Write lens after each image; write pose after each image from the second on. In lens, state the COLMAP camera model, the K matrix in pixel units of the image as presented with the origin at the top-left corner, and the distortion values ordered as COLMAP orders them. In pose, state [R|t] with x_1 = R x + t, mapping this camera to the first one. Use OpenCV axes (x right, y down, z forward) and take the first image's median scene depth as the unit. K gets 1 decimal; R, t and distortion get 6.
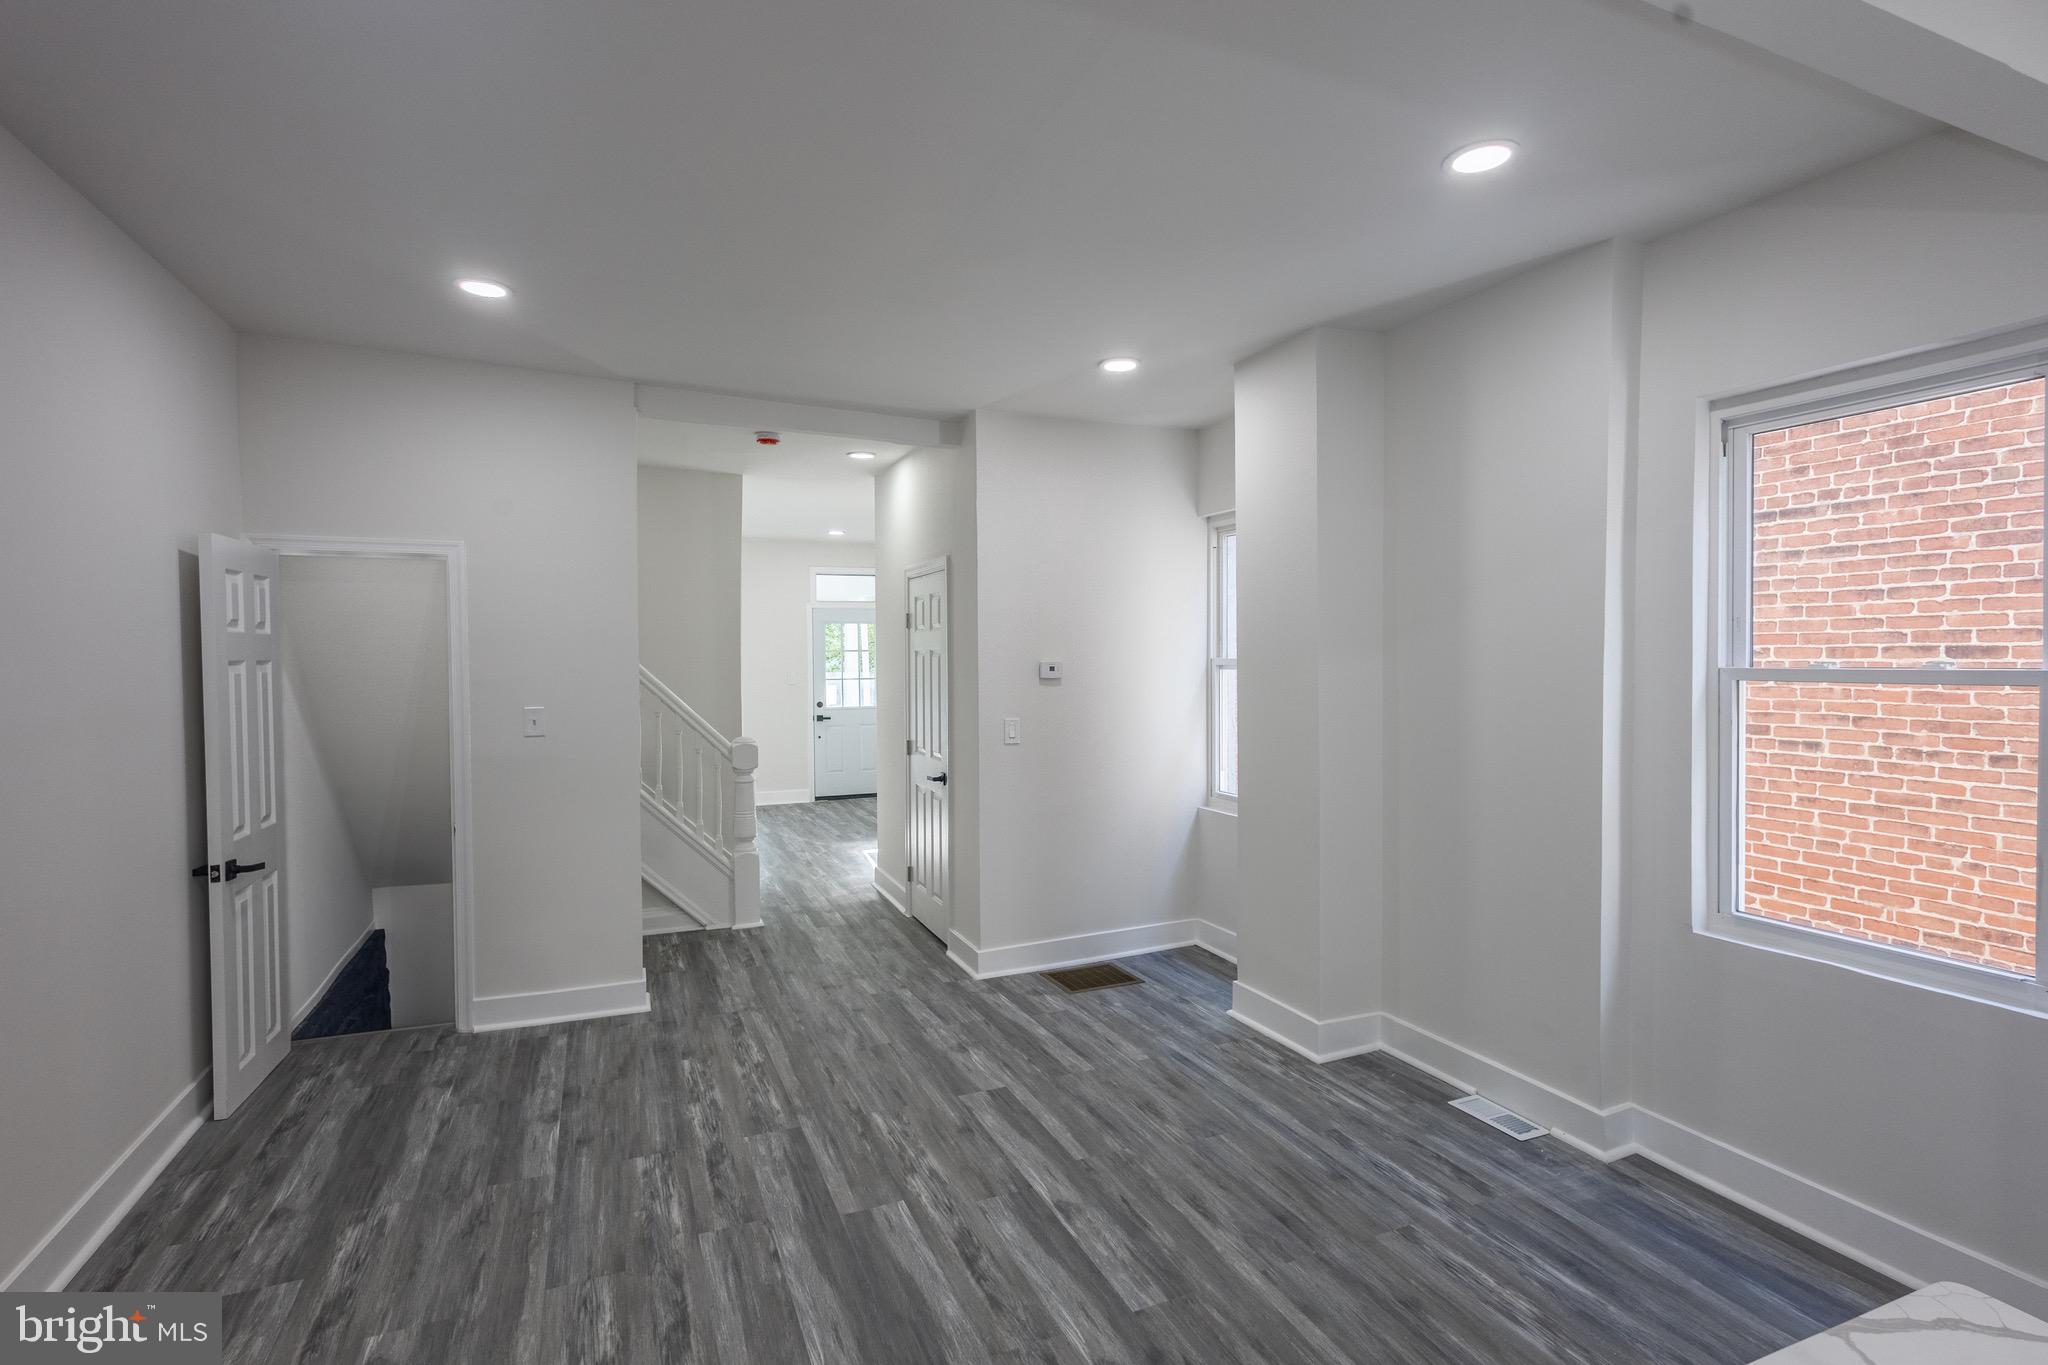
lens RADIAL K [[943.0, 0, 1024.0], [0, 943.0, 682.5], [0, 0, 1]] dist [0.015250, -0.005164]
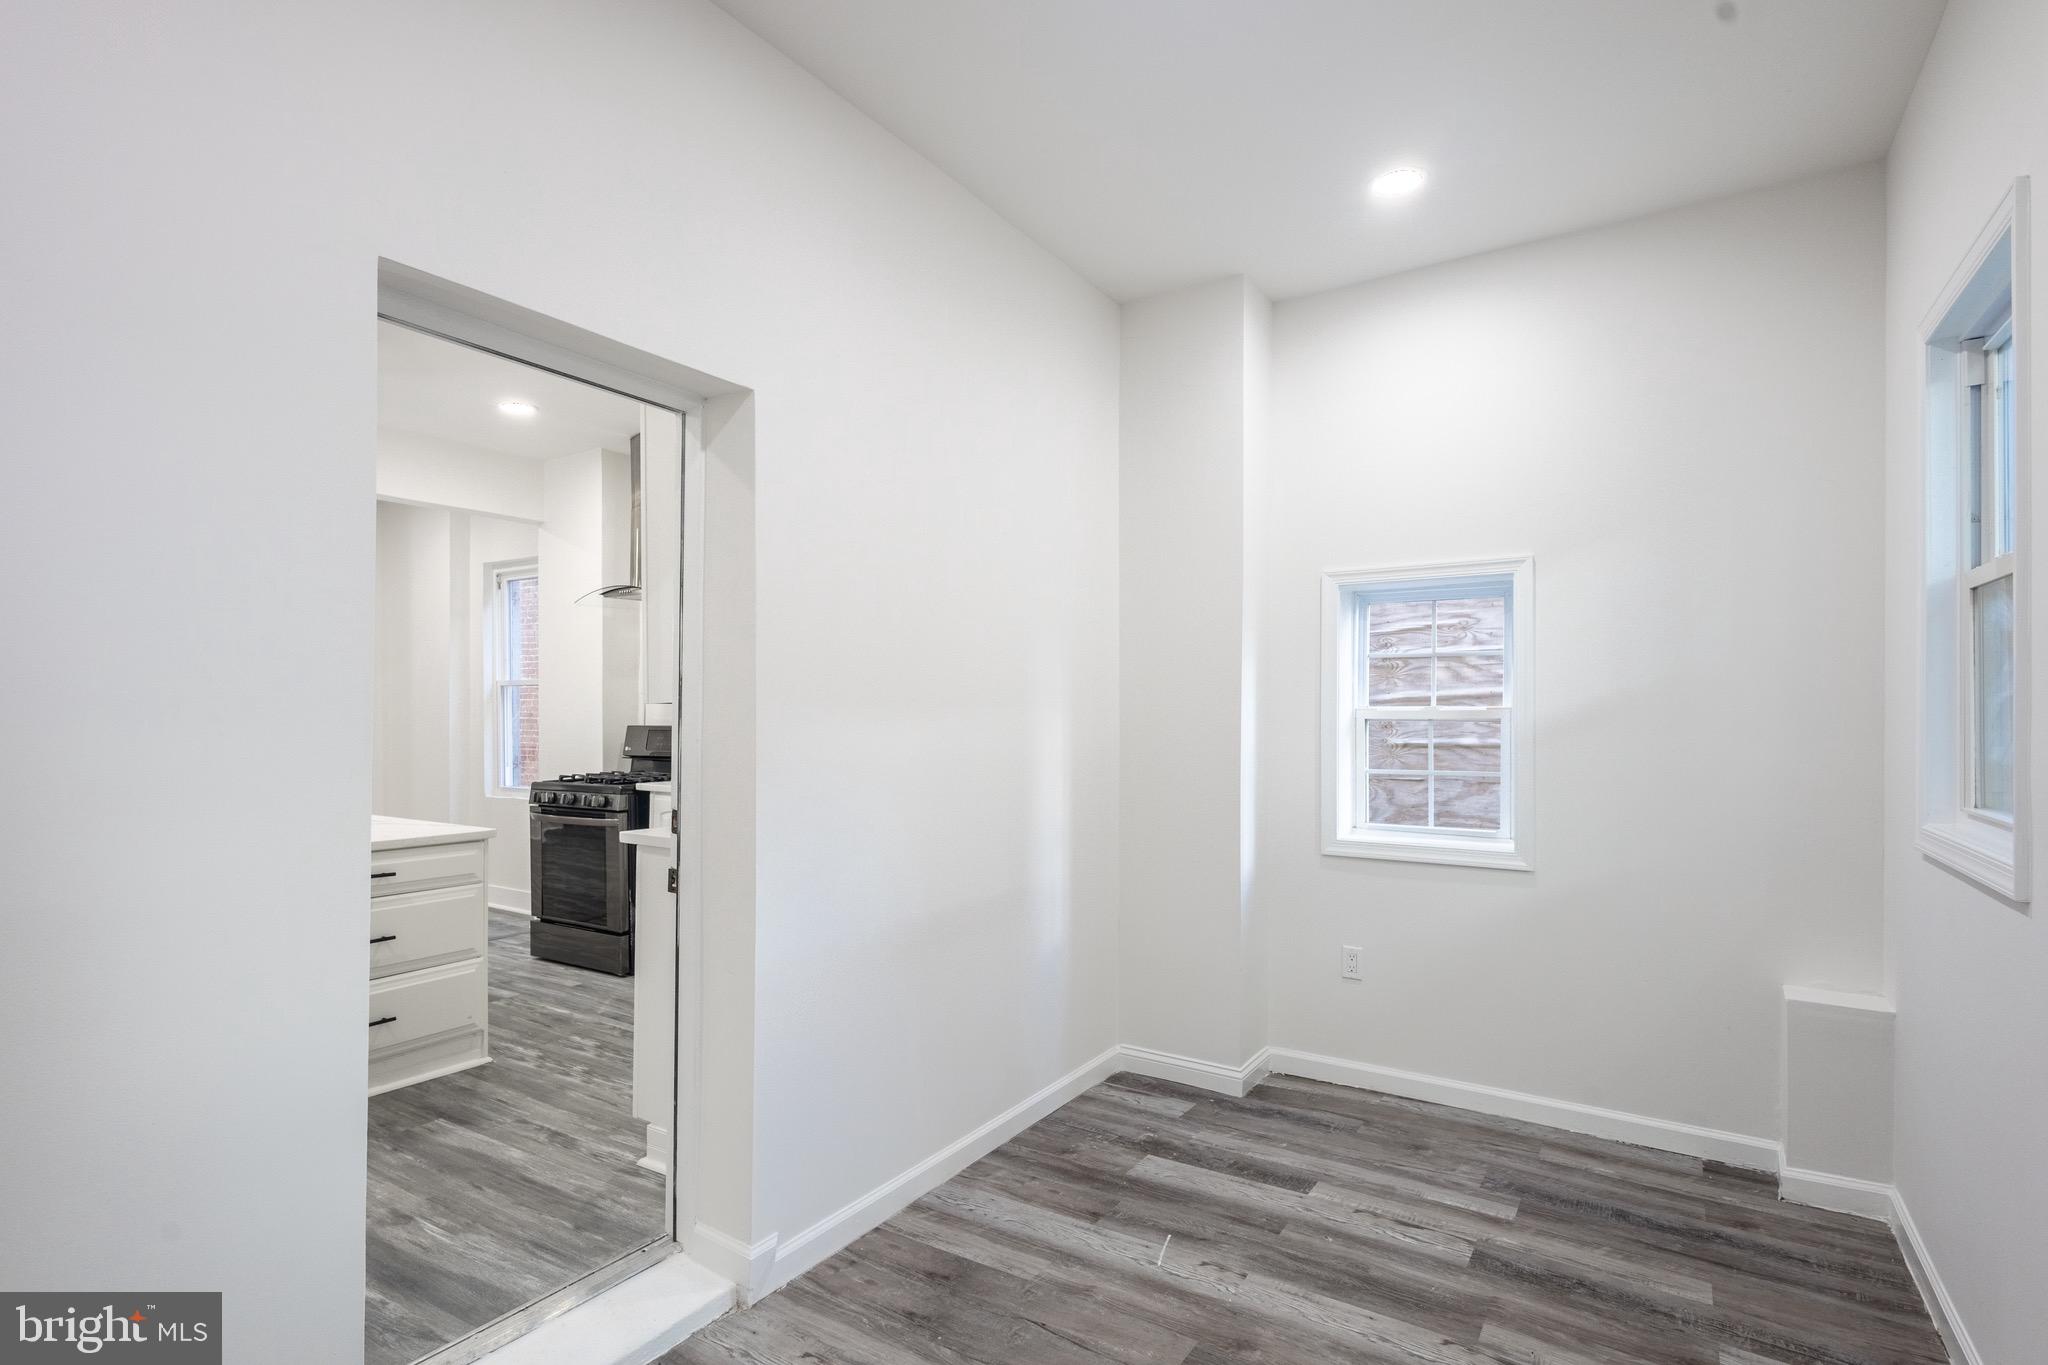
lens RADIAL K [[943.0, 0, 1024.0], [0, 943.0, 682.5], [0, 0, 1]] dist [0.015250, -0.005164]
pose [[0.814236, 0.016965, 0.580286, 0.403716], [0.014317, 0.998682, -0.049287, 0.113671], [-0.580358, 0.048439, 0.812920, -1.501252]]
